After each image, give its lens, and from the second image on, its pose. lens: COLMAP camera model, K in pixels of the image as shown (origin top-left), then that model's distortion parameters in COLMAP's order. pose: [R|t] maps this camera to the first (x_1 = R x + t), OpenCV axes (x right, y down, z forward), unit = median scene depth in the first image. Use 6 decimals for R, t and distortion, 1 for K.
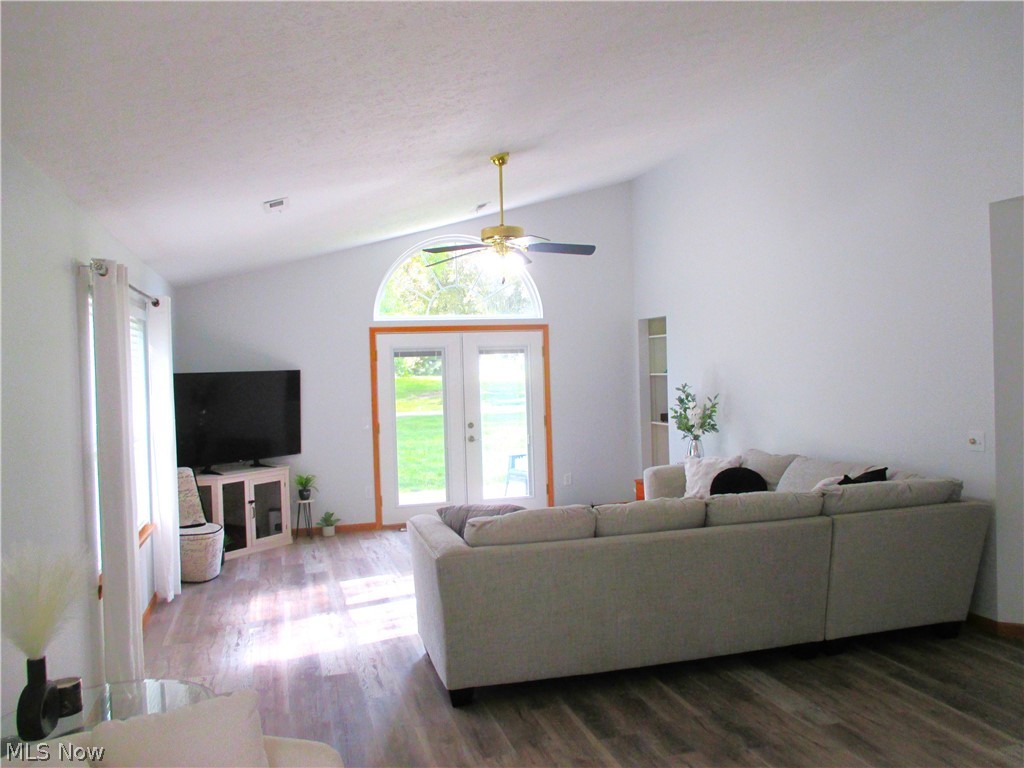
lens RADIAL K [[860.8, 0, 515.3], [0, 860.8, 382.2], [0, 0, 1]] dist [-0.026555, 0.005625]
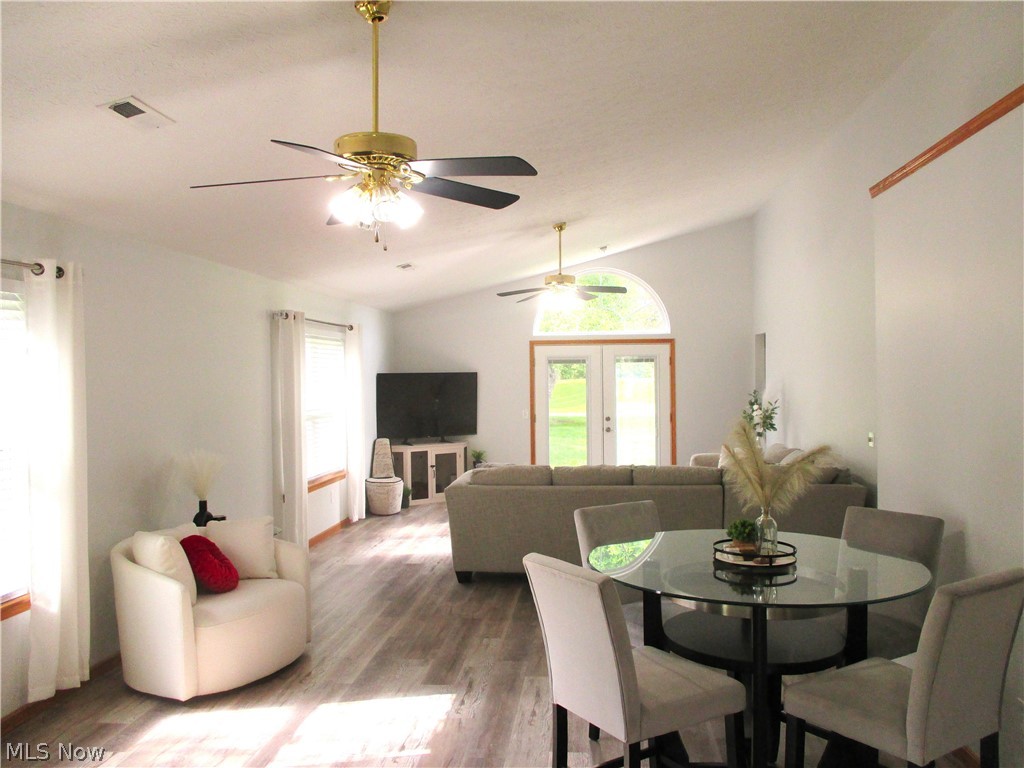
lens RADIAL K [[860.8, 0, 515.9], [0, 860.8, 377.0], [0, 0, 1]] dist [-0.026555, 0.005625]
pose [[0.931640, 0.021488, -0.362747, 0.321563], [-0.024071, 0.999707, -0.002601, -0.005239], [0.362585, 0.011155, 0.931884, -0.255525]]
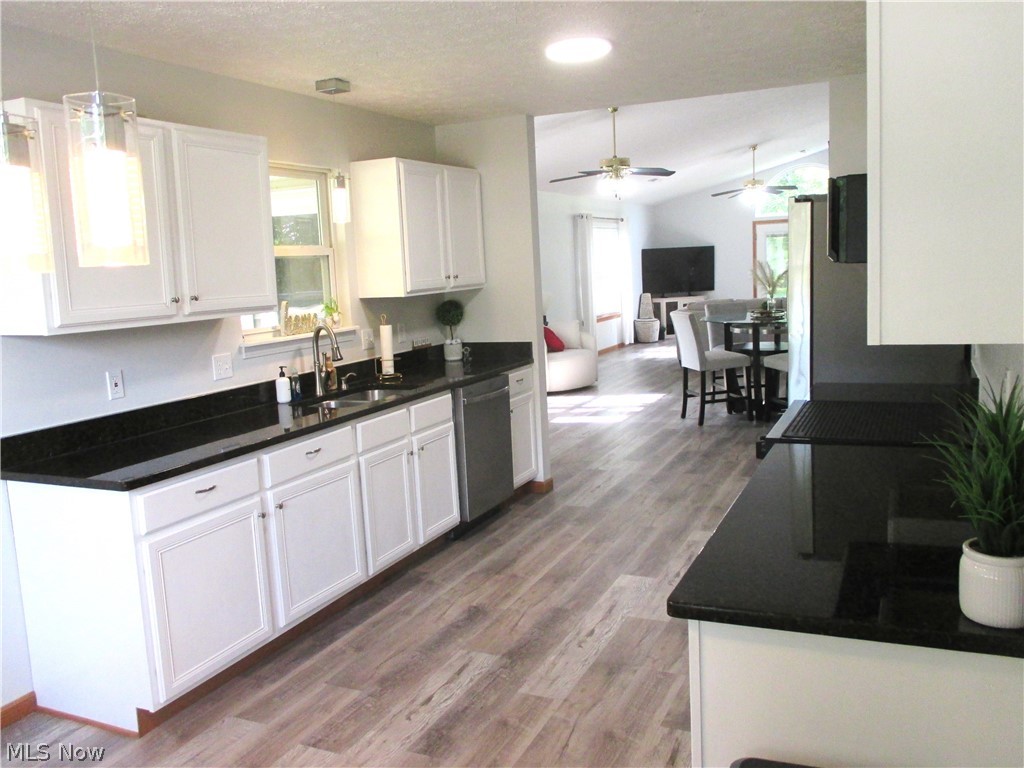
lens RADIAL K [[860.8, 0, 517.0], [0, 860.8, 382.6], [0, 0, 1]] dist [-0.026555, 0.005625]
pose [[0.762222, 0.085510, -0.641643, 0.712377], [0.011999, 0.989200, 0.146082, 0.002239], [0.647204, -0.119046, 0.752964, -0.799344]]
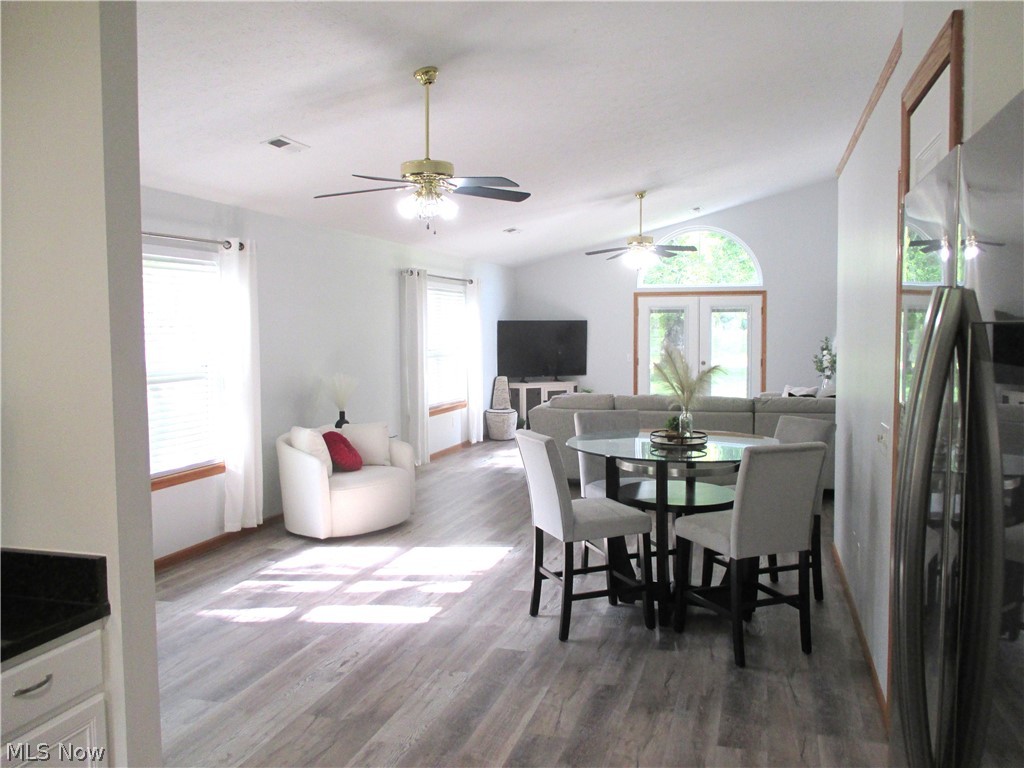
lens RADIAL K [[860.8, 0, 513.7], [0, 860.8, 380.8], [0, 0, 1]] dist [-0.026555, 0.005625]
pose [[0.845670, 0.059555, -0.530372, 0.498062], [-0.030732, 0.997540, 0.063011, 0.000598], [0.532820, -0.036987, 0.845420, -0.399633]]
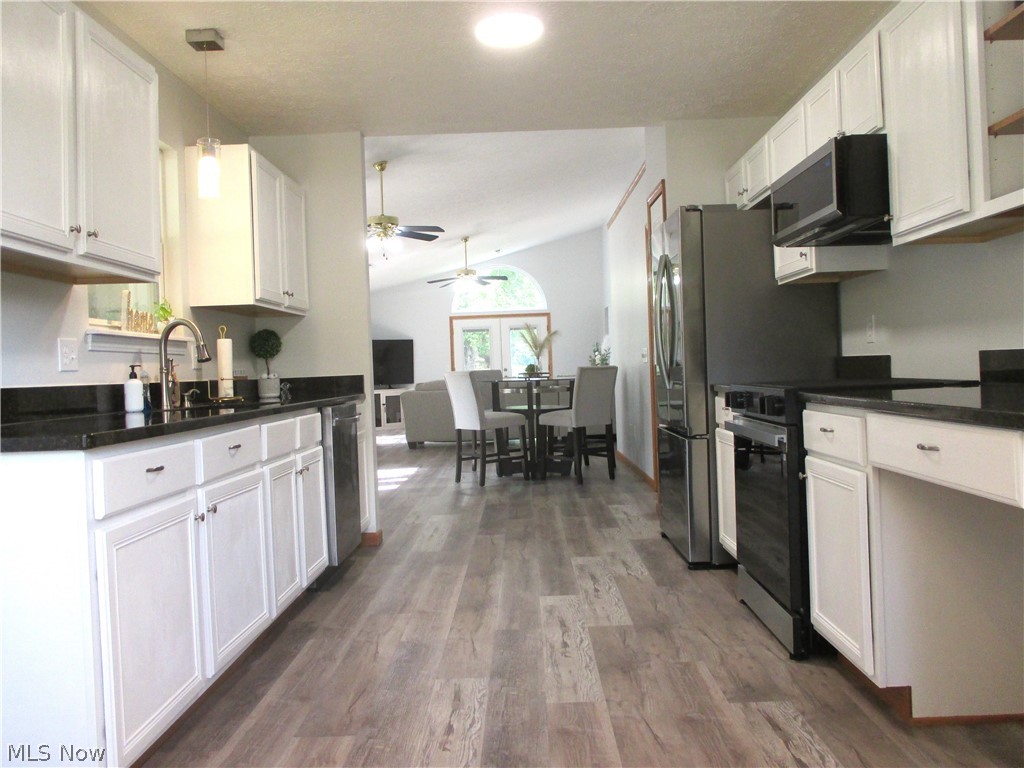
lens RADIAL K [[860.8, 0, 522.7], [0, 860.8, 379.1], [0, 0, 1]] dist [-0.026555, 0.005625]
pose [[0.961712, -0.001185, -0.274060, 0.552497], [0.002042, 0.999994, 0.002843, 0.075006], [0.274055, -0.003294, 0.961708, -0.839646]]
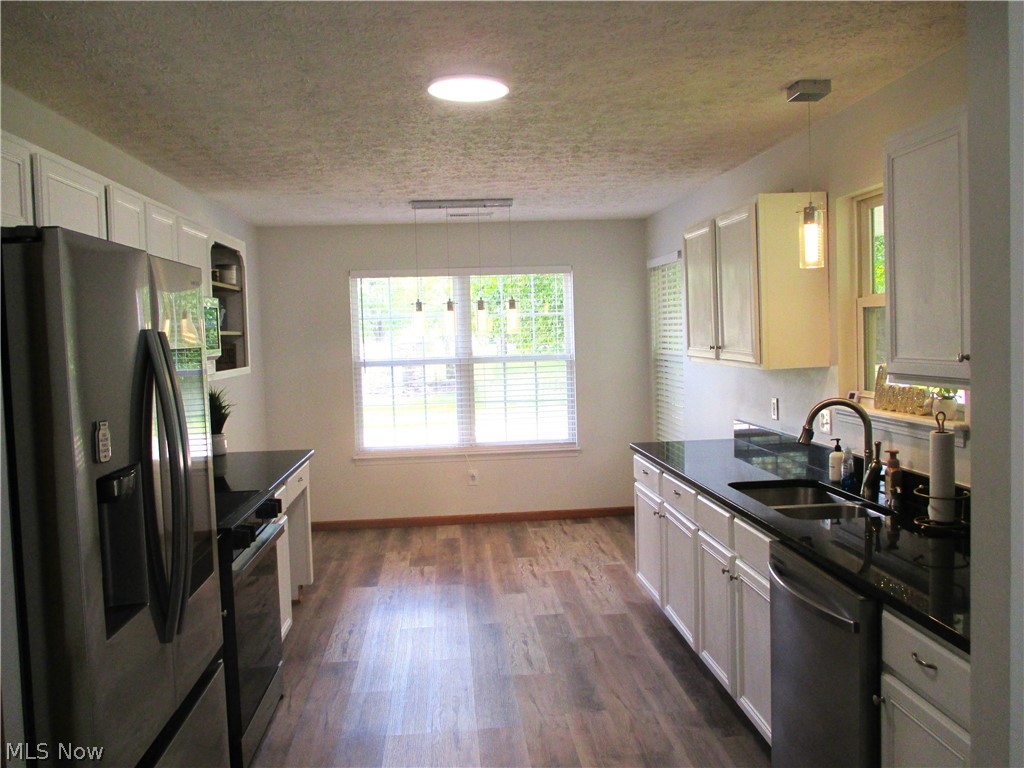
lens RADIAL K [[860.8, 0, 511.1], [0, 860.8, 381.8], [0, 0, 1]] dist [-0.026555, 0.005625]
pose [[-0.978963, 0.053571, 0.196878, 0.331536], [0.068678, 0.995129, 0.070724, -0.004493], [-0.192130, 0.082758, -0.977874, -0.015776]]
